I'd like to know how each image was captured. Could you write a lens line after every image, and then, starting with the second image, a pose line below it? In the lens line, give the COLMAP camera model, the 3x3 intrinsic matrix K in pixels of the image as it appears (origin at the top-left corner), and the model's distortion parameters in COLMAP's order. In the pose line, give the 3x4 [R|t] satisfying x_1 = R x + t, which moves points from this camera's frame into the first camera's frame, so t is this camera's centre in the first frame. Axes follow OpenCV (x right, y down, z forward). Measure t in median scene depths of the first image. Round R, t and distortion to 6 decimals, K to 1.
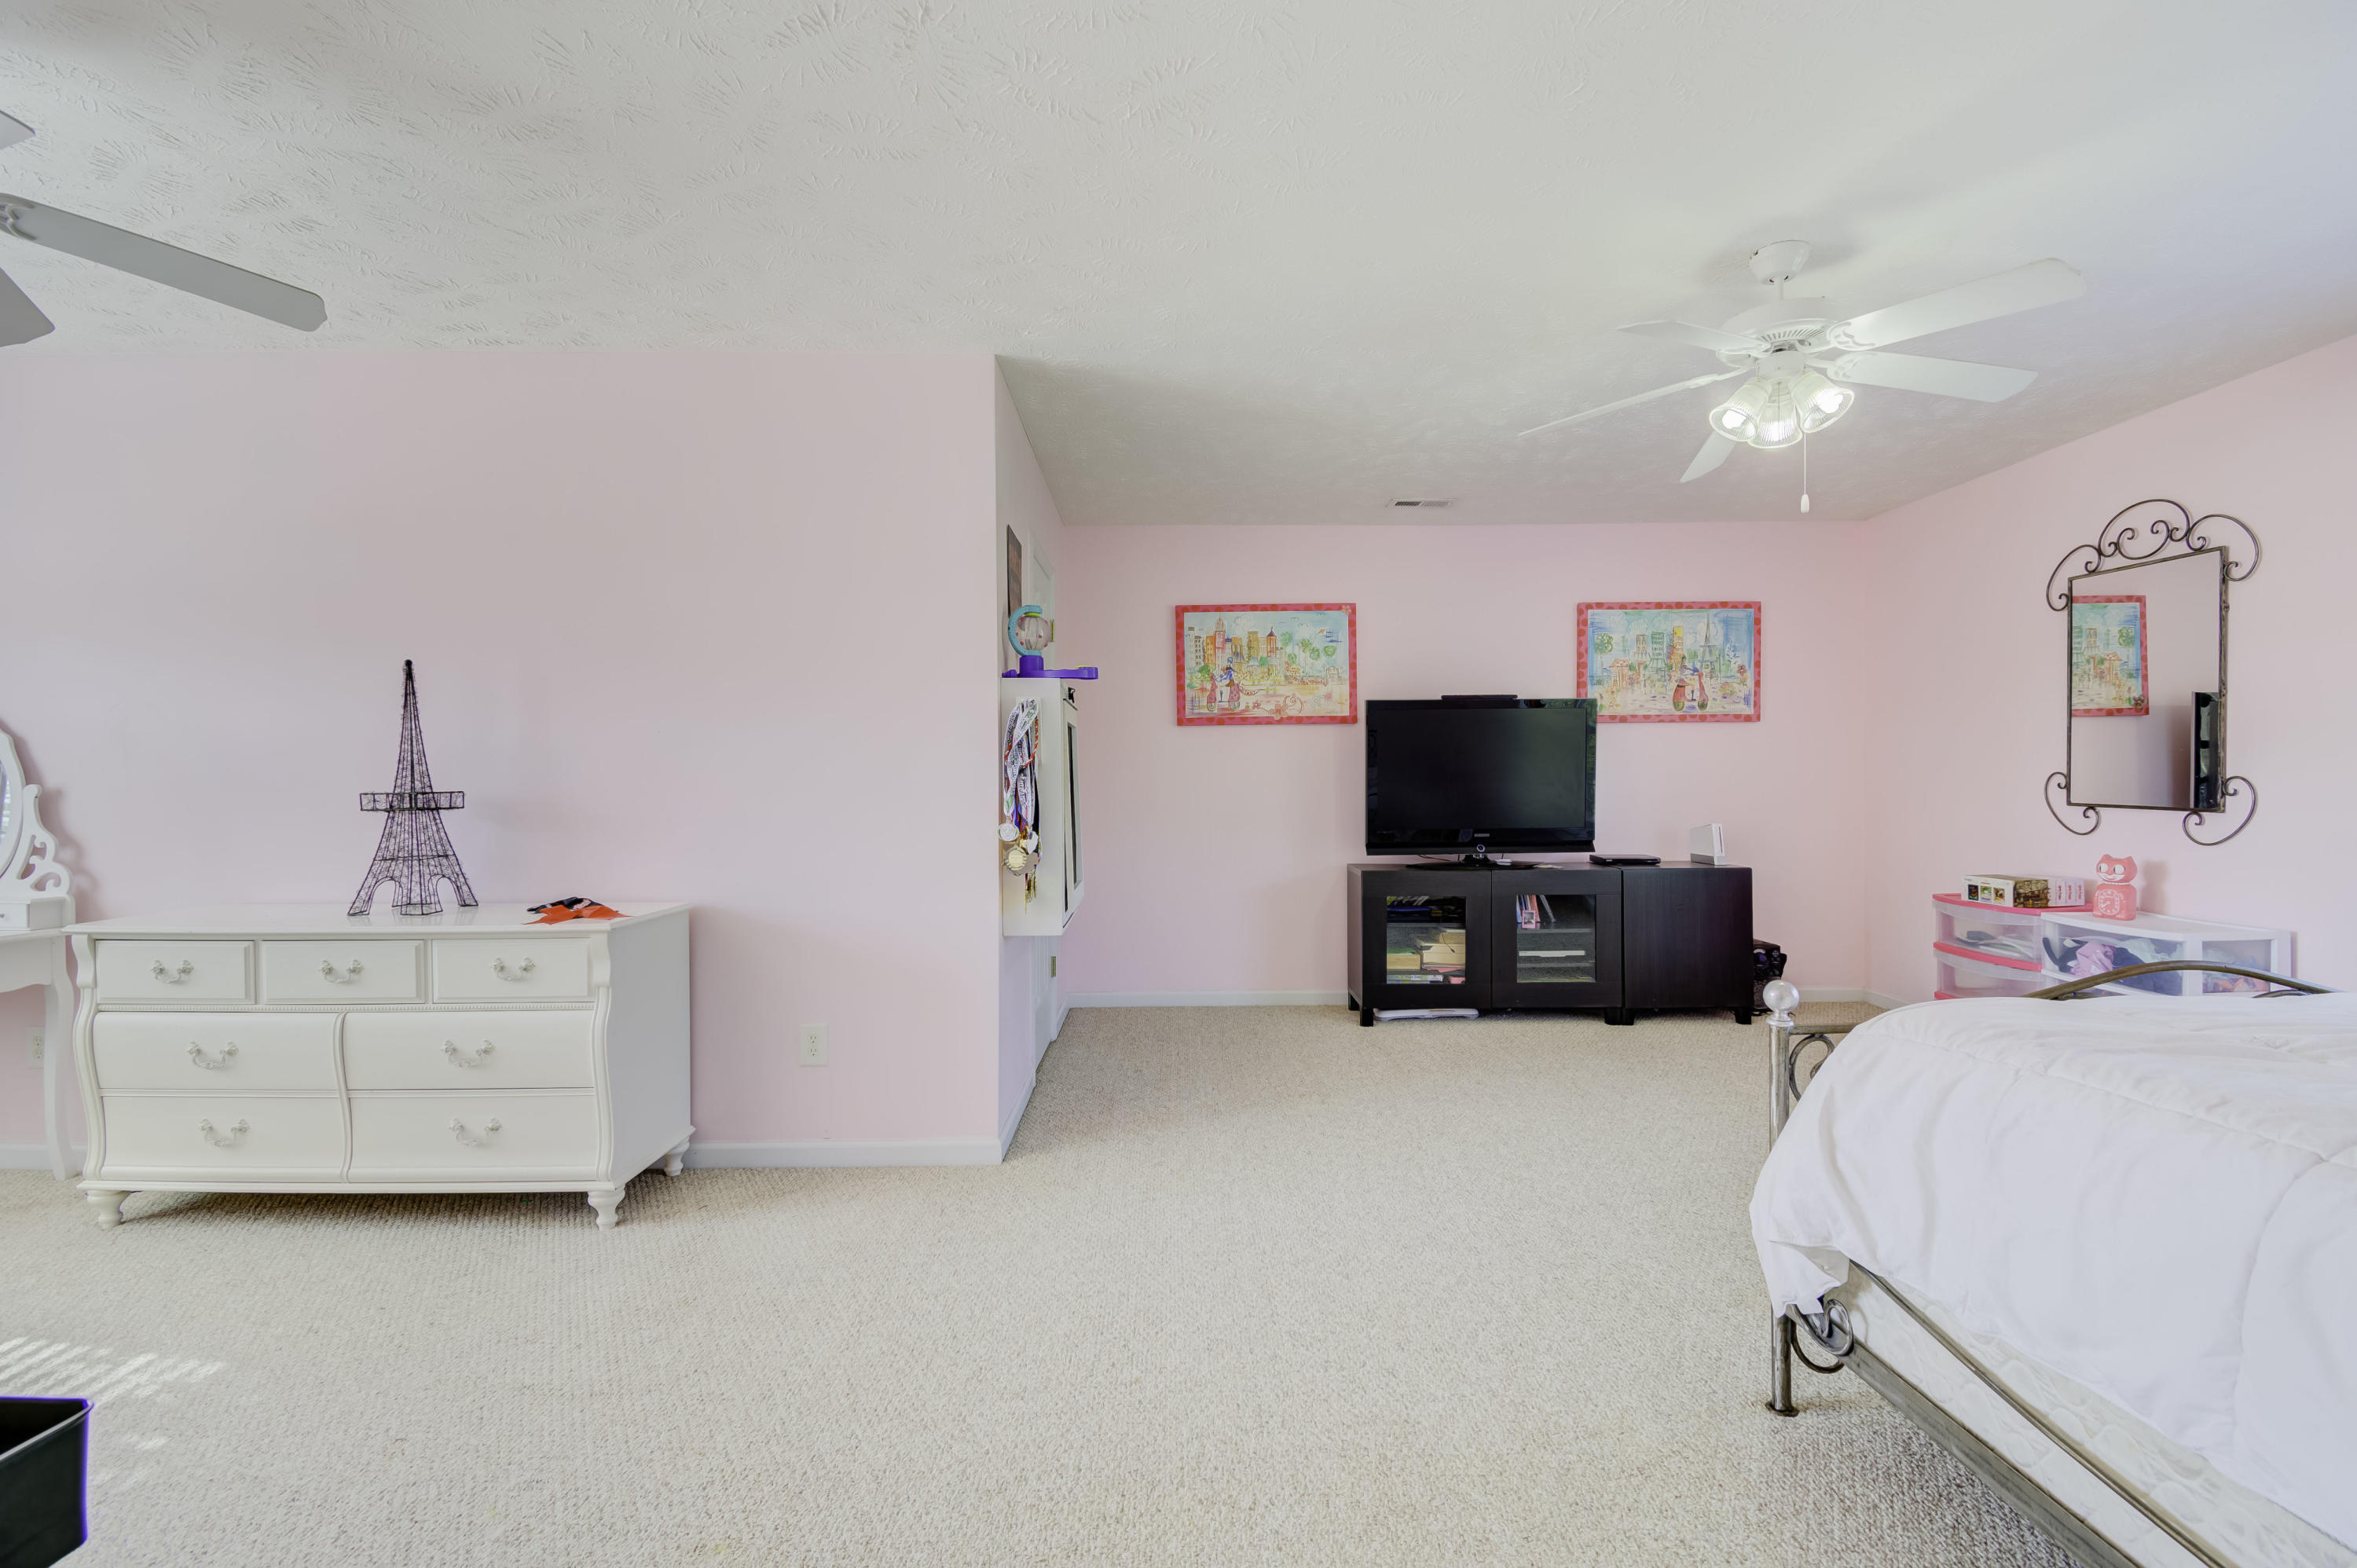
lens RADIAL K [[1039.4, 0, 1173.0], [0, 1039.4, 791.8], [0, 0, 1]] dist [0.033326, -0.029038]
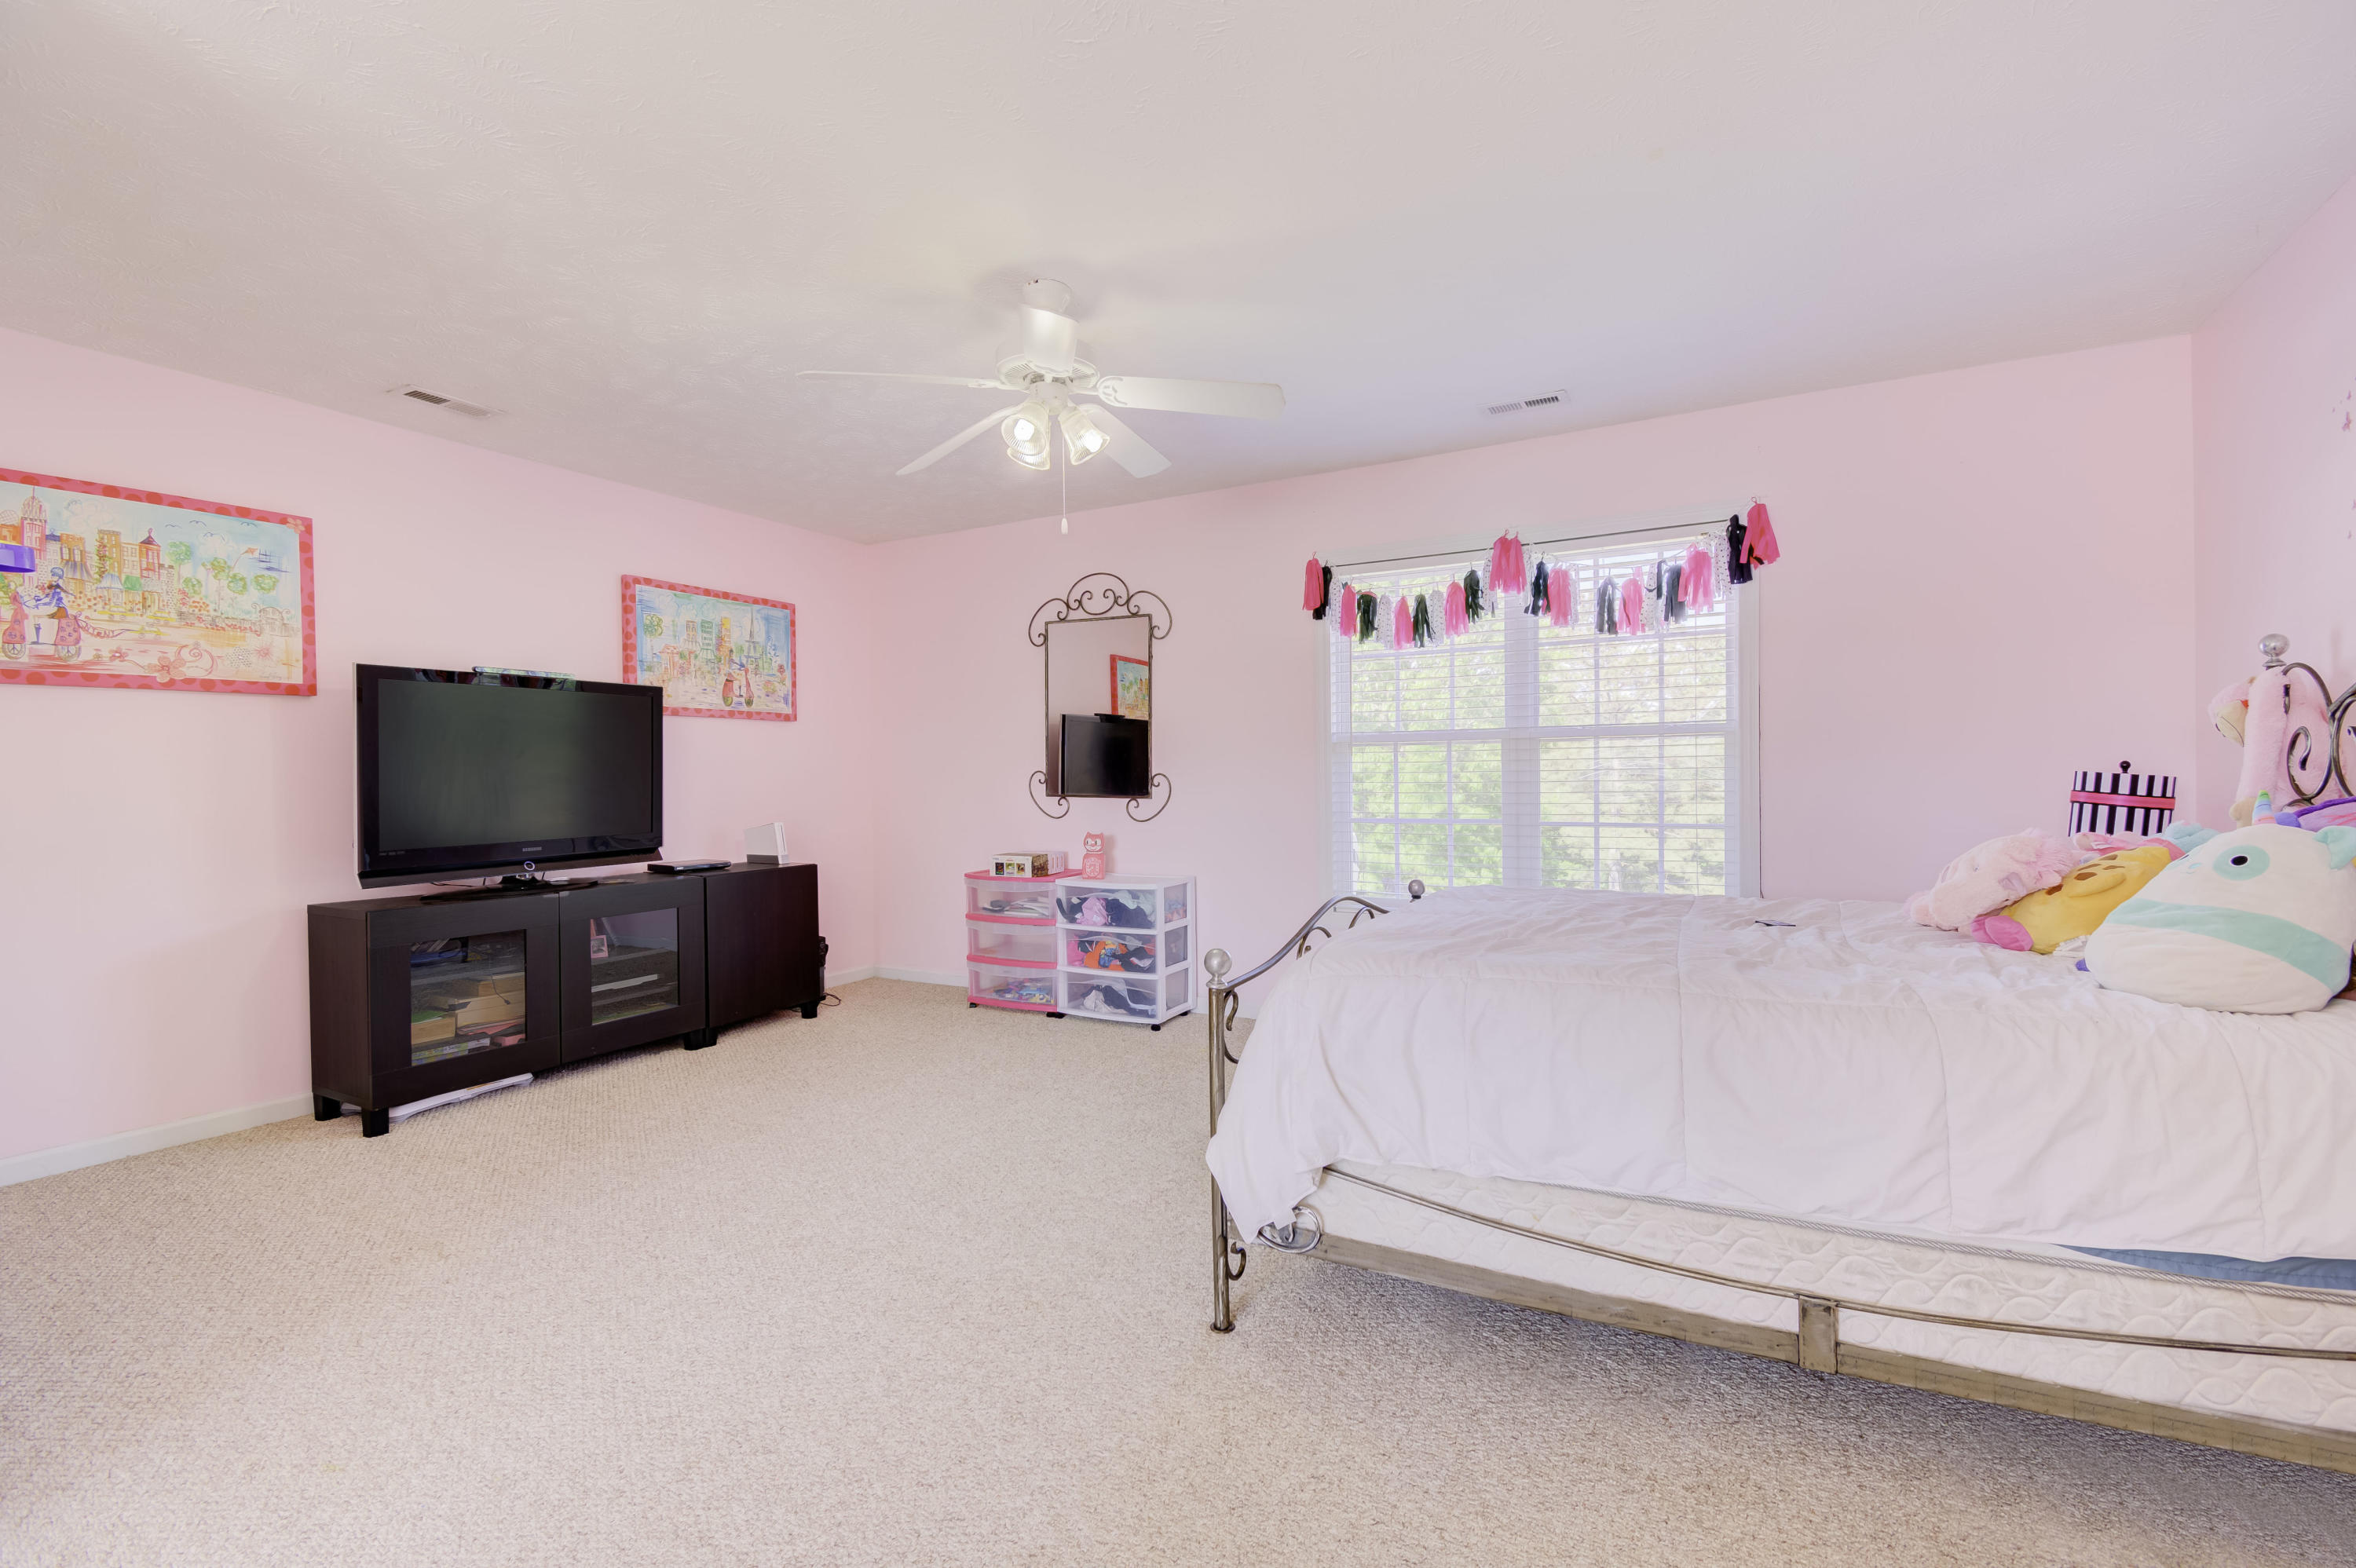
lens RADIAL K [[1038.9, 0, 1172.5], [0, 1038.9, 791.8], [0, 0, 1]] dist [0.033326, -0.029038]
pose [[0.475153, -0.013948, 0.879792, -0.166393], [0.016522, 0.999839, 0.006929, 0.000789], [-0.879748, 0.011244, 0.475307, 0.194549]]
